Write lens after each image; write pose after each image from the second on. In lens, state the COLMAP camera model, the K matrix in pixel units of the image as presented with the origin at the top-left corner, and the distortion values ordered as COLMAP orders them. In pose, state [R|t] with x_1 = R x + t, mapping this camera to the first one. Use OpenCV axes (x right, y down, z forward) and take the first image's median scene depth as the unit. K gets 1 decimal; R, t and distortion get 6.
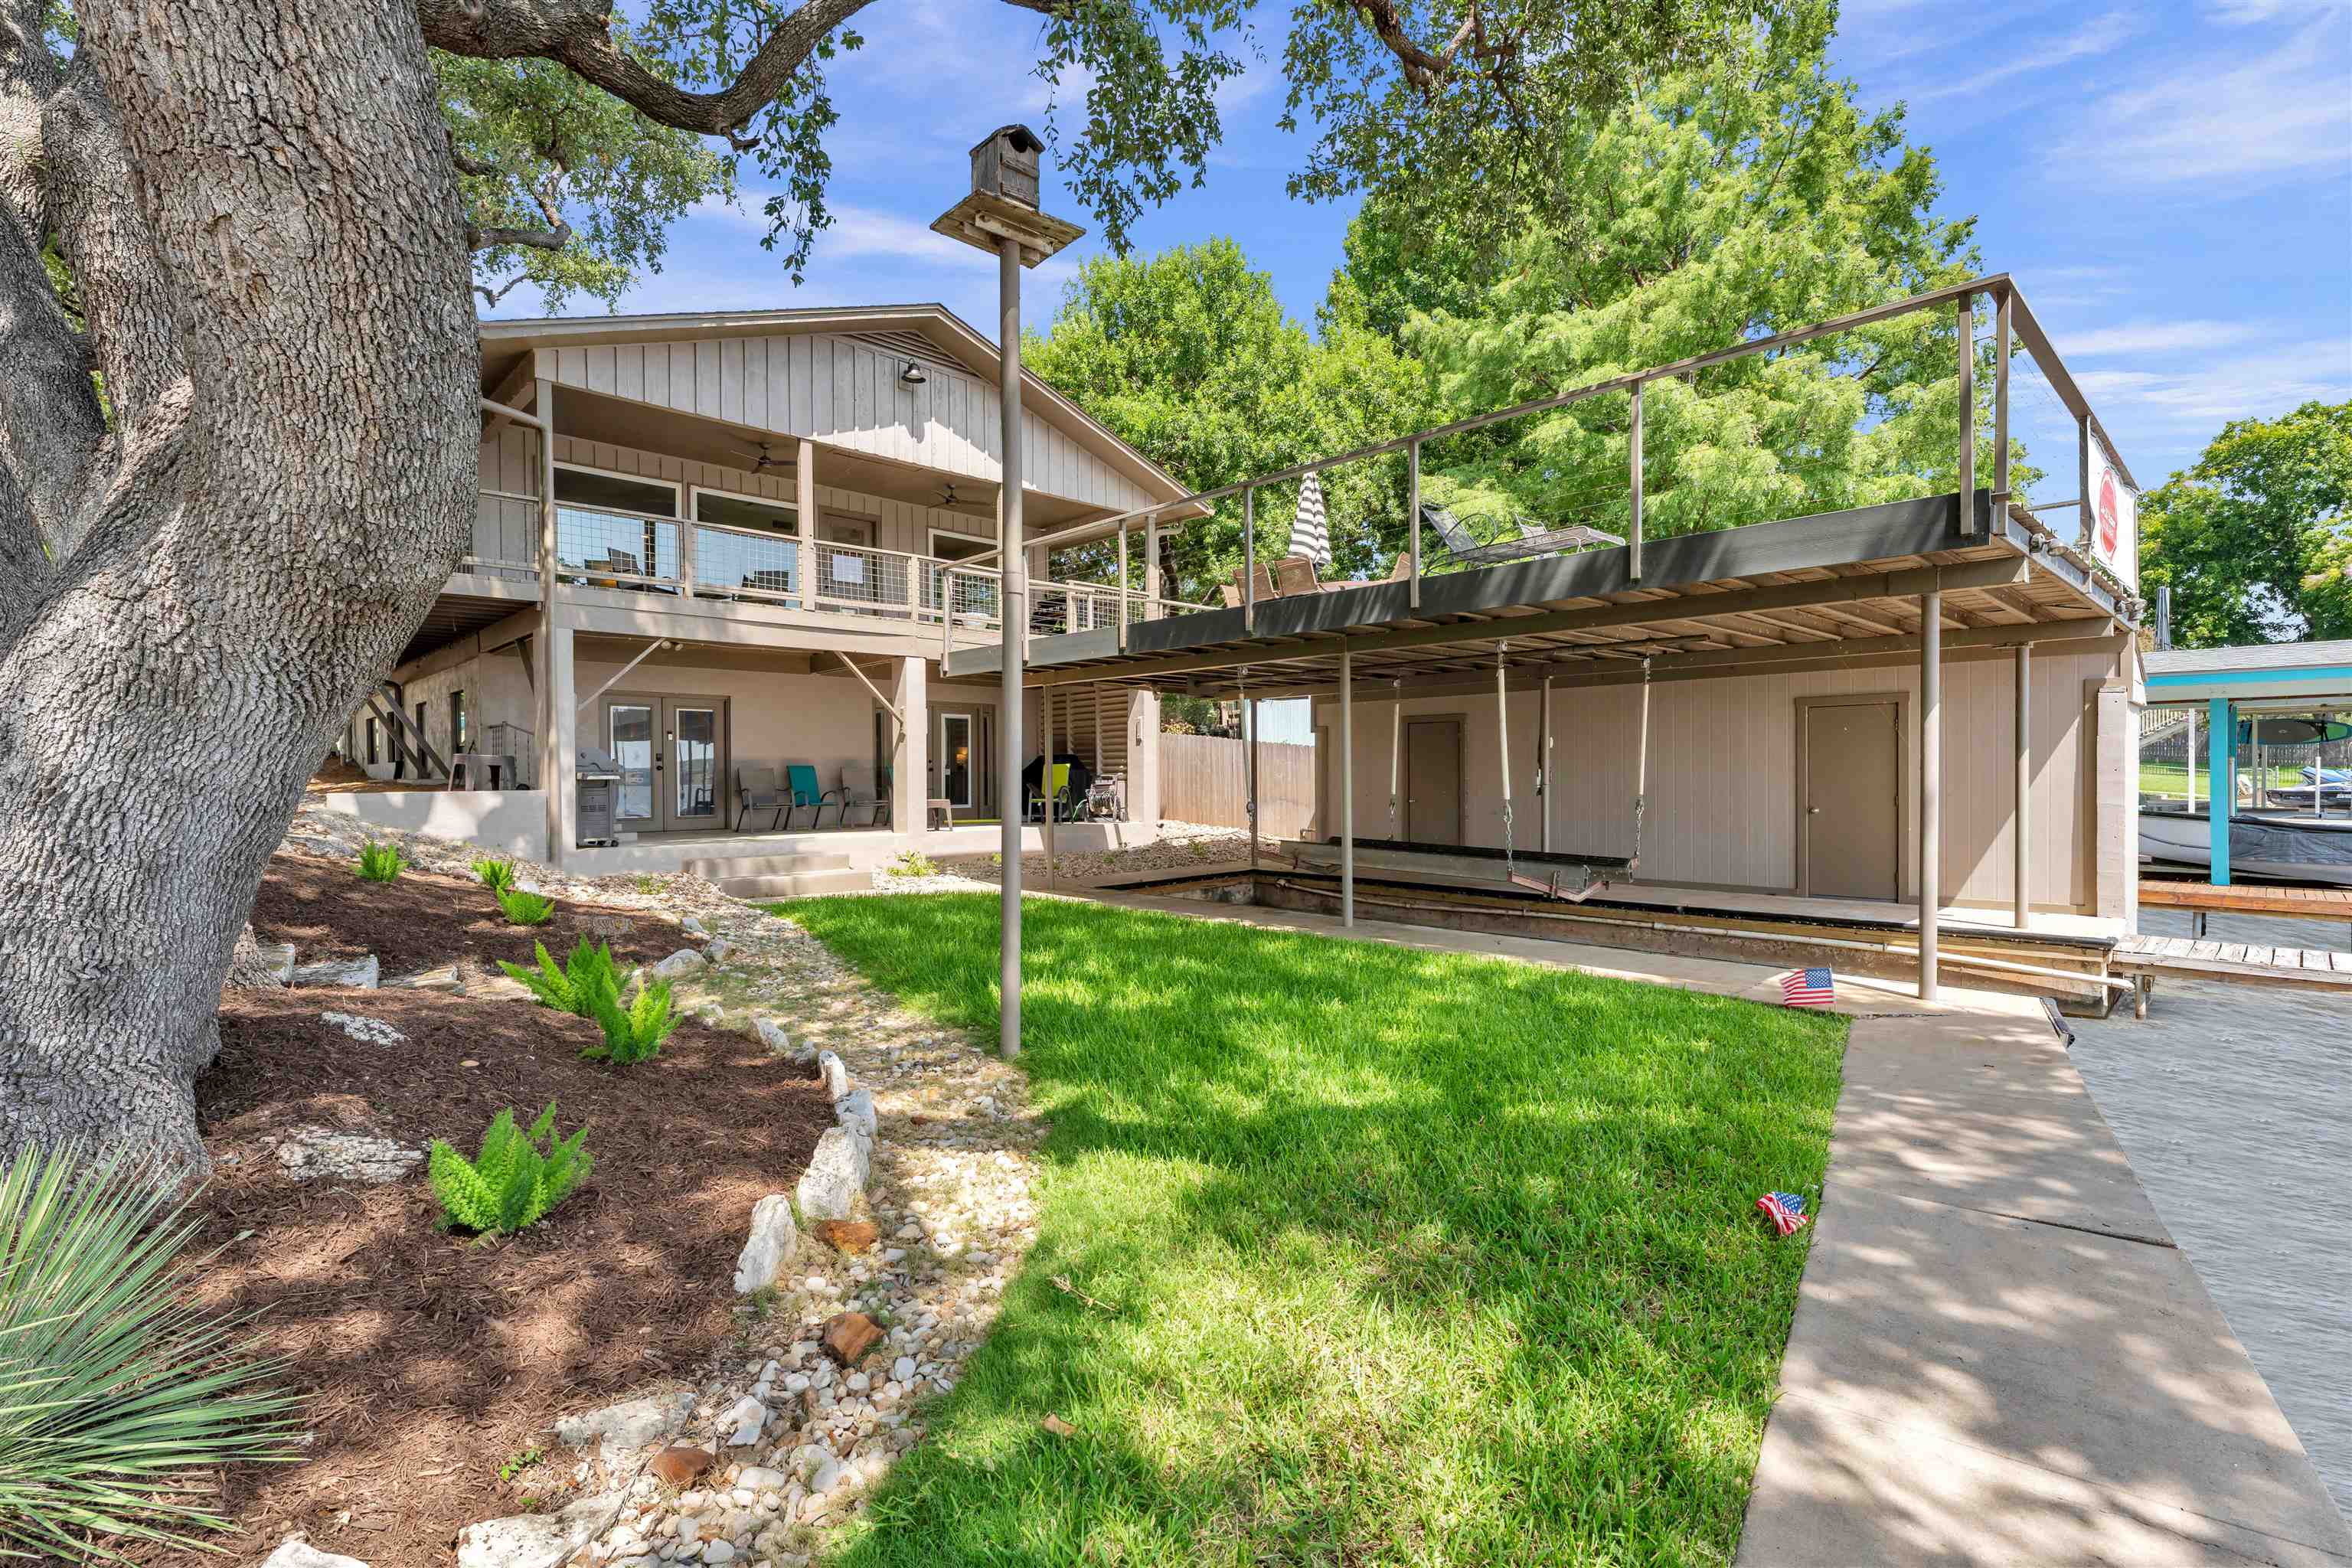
lens RADIAL K [[1080.3, 0, 1165.6], [0, 1080.3, 779.4], [0, 0, 1]] dist [0.003220, 0.002397]
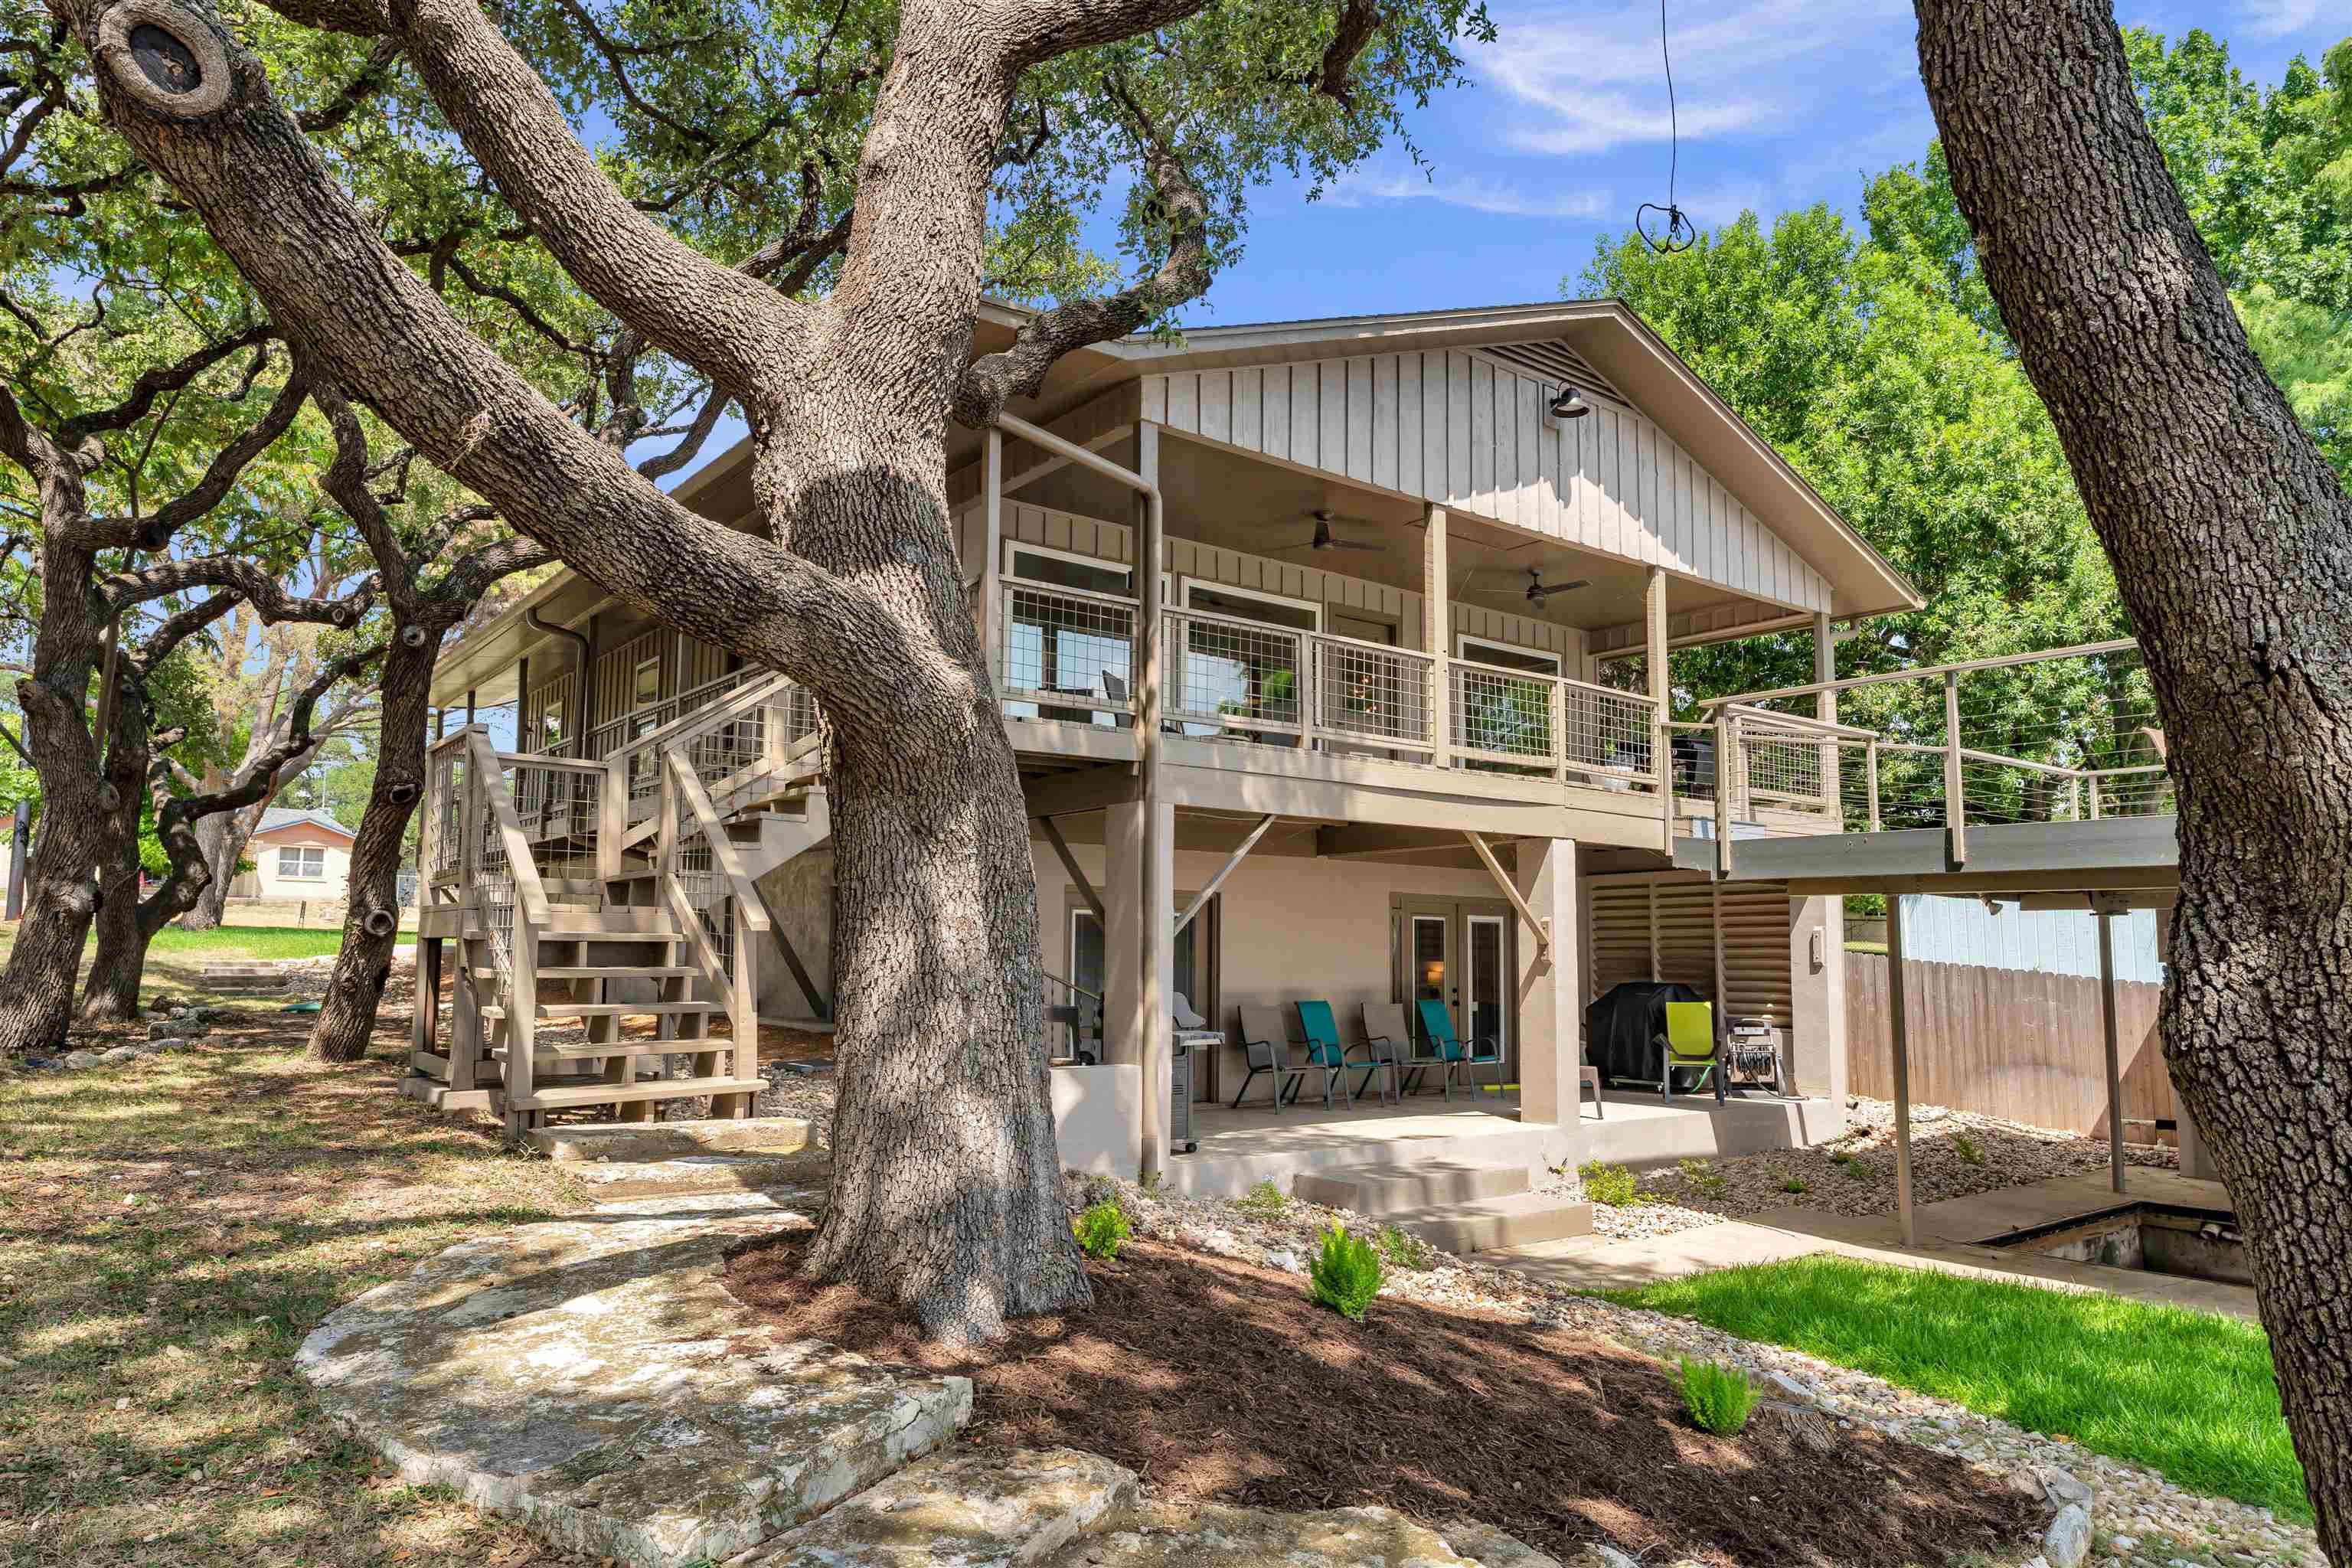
lens RADIAL K [[1500.4, 0, 1177.6], [0, 1500.4, 785.9], [0, 0, 1]] dist [0.008870, 0.001877]
pose [[0.993228, 0.004719, -0.116087, -0.337540], [-0.018547, 0.992802, -0.118322, -0.034568], [0.114693, 0.119674, 0.986166, 0.105285]]
